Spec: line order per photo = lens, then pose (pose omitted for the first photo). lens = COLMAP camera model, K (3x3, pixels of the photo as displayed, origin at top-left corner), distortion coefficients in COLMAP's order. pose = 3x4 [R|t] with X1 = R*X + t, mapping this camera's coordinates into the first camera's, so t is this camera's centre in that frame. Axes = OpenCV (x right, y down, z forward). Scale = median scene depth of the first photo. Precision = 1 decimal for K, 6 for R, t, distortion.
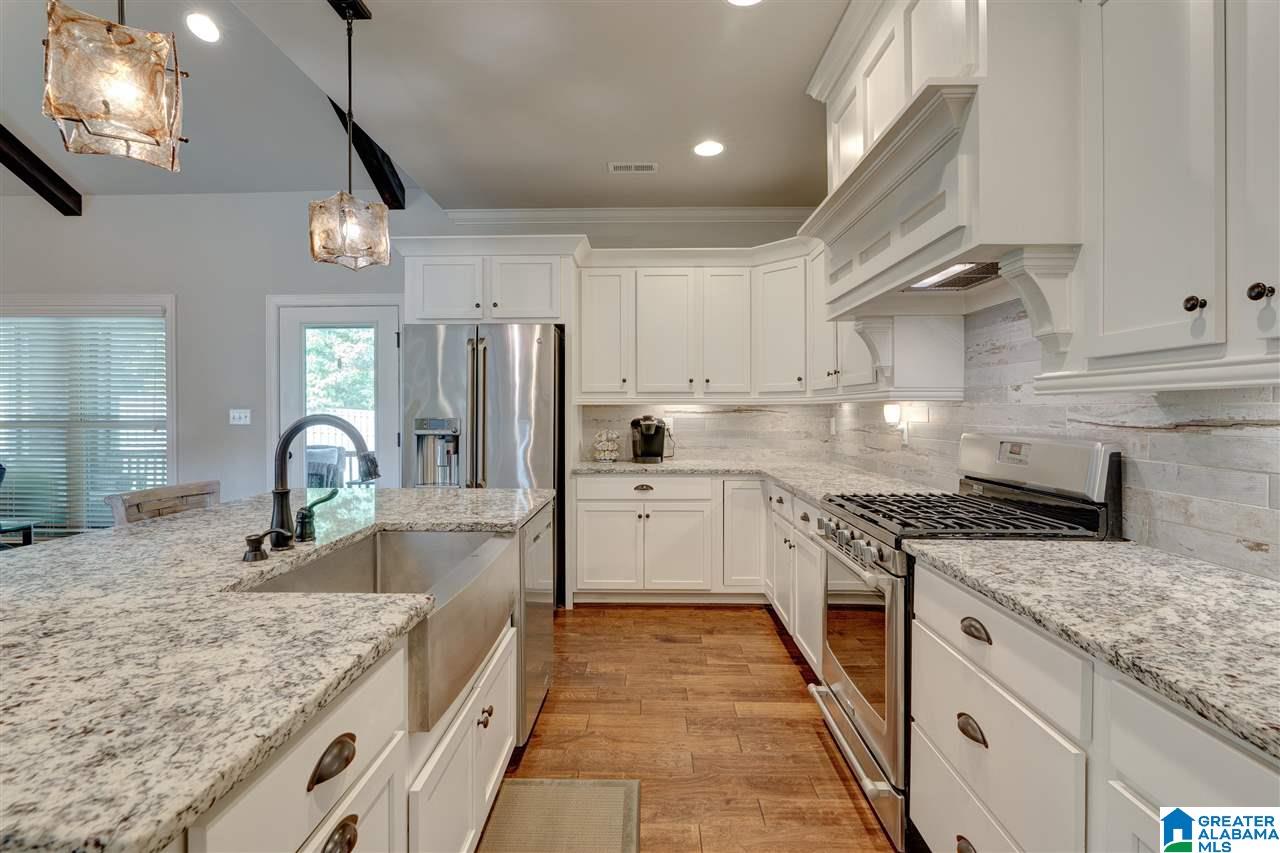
lens RADIAL K [[583.2, 0, 631.7], [0, 583.2, 409.7], [0, 0, 1]] dist [-0.009264, 0.001001]
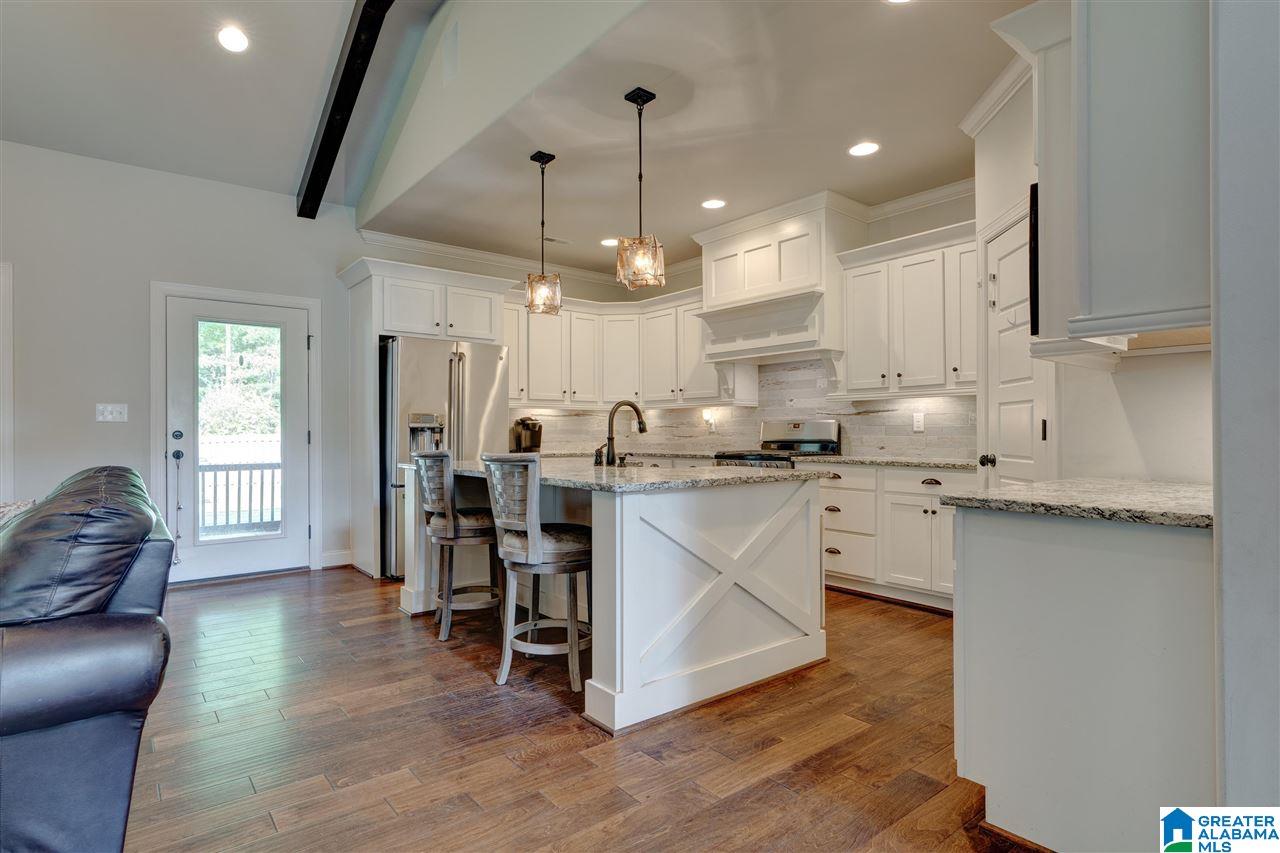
lens RADIAL K [[665.7, 0, 639.5], [0, 665.7, 425.1], [0, 0, 1]] dist [-0.005028, -0.000074]
pose [[0.761778, 0.007172, 0.647798, -1.203686], [-0.000315, 0.999943, -0.010700, 0.070945], [-0.647838, 0.007947, 0.761737, -0.495965]]
